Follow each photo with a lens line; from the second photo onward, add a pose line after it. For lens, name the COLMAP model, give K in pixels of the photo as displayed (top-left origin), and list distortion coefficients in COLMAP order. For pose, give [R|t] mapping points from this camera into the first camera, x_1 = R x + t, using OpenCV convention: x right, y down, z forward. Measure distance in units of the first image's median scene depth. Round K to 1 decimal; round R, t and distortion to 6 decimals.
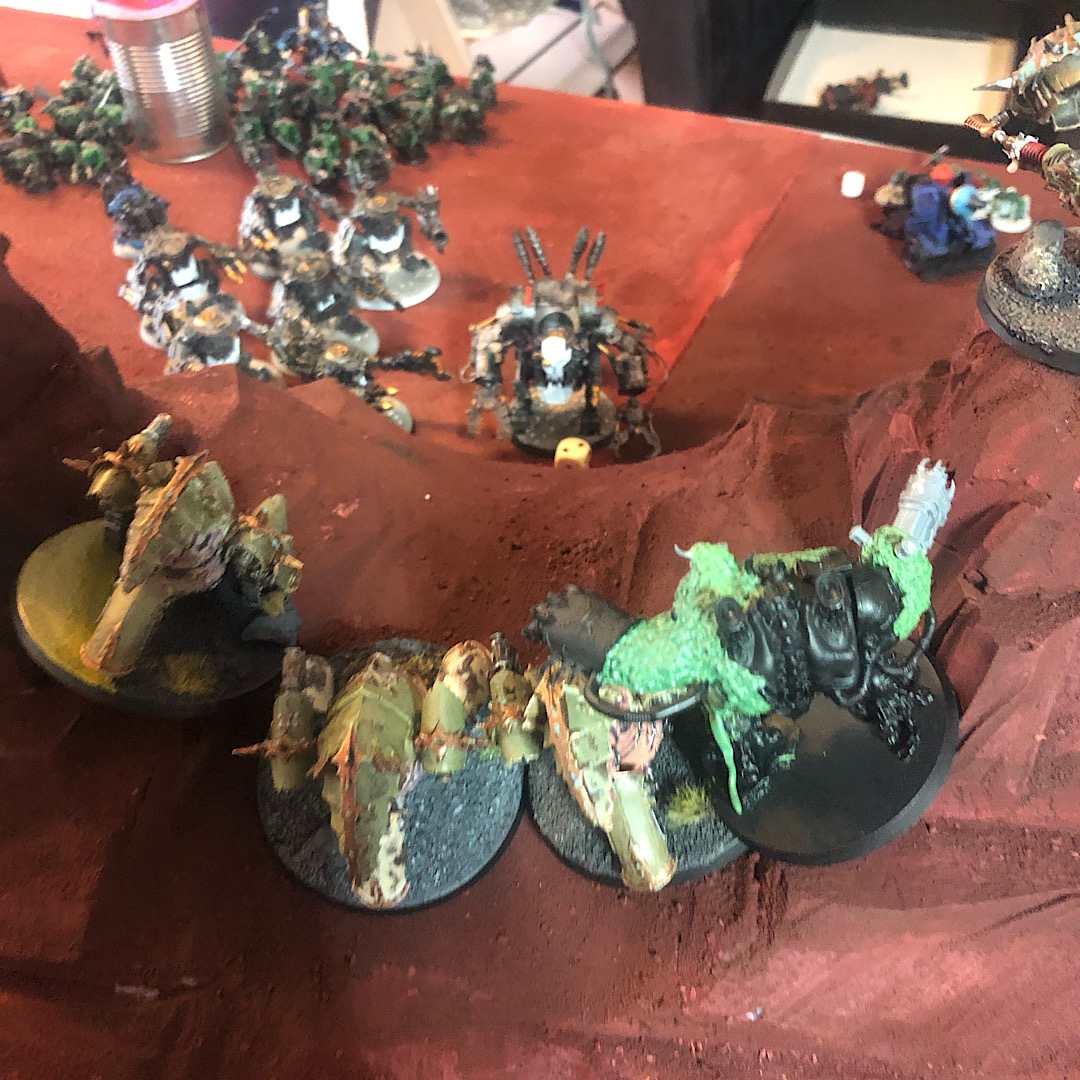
lens RADIAL K [[1210.2, 0, 531.4], [0, 1210.2, 539.3], [0, 0, 1]] dist [-0.002950, 0.000000]
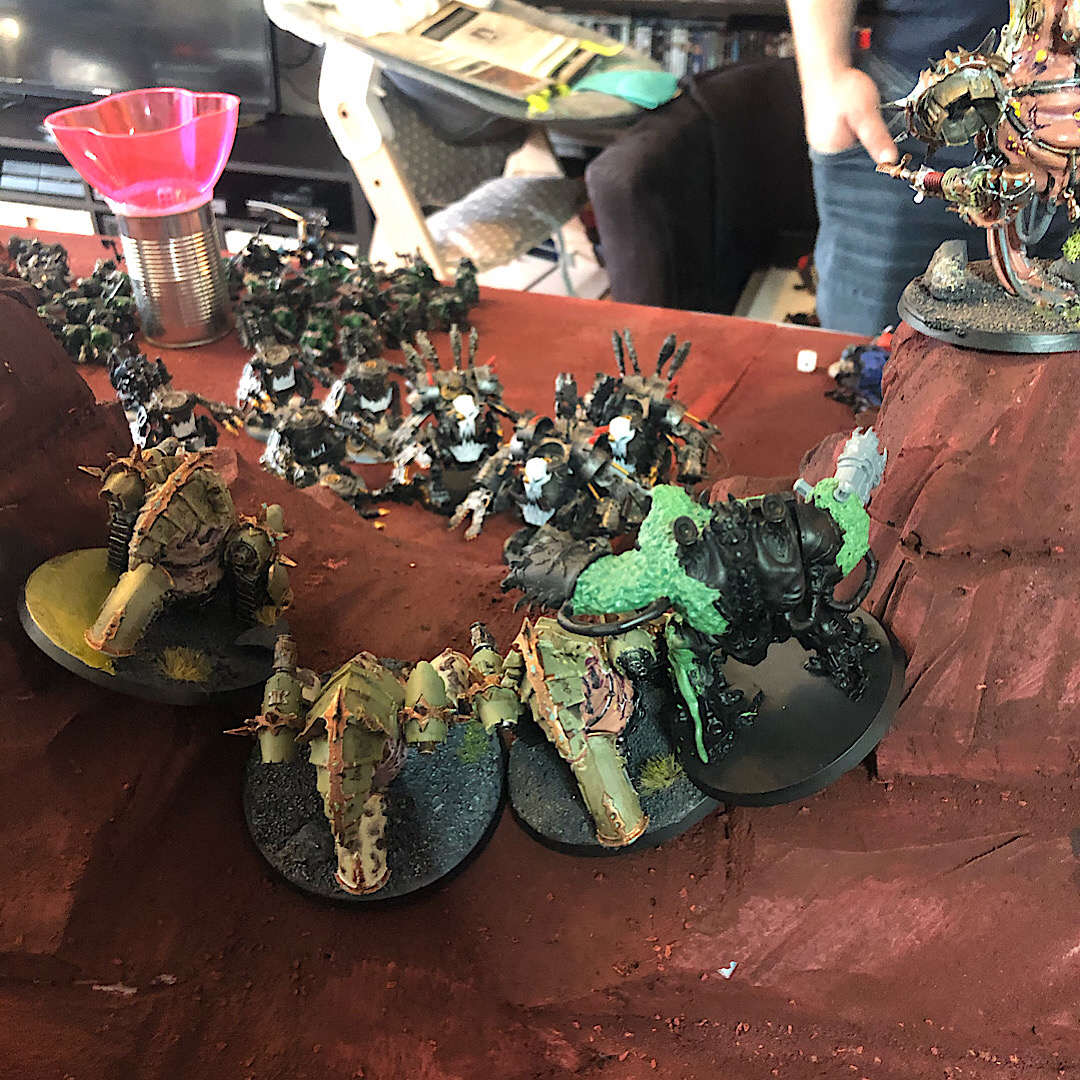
lens RADIAL K [[1210.2, 0, 547.9], [0, 1210.2, 541.3], [0, 0, 1]] dist [-0.002950, 0.000000]
pose [[0.999576, -0.001529, 0.029068, 0.002954], [0.007315, 0.979765, -0.200017, 0.222814], [-0.028174, 0.200145, 0.979361, -0.064335]]
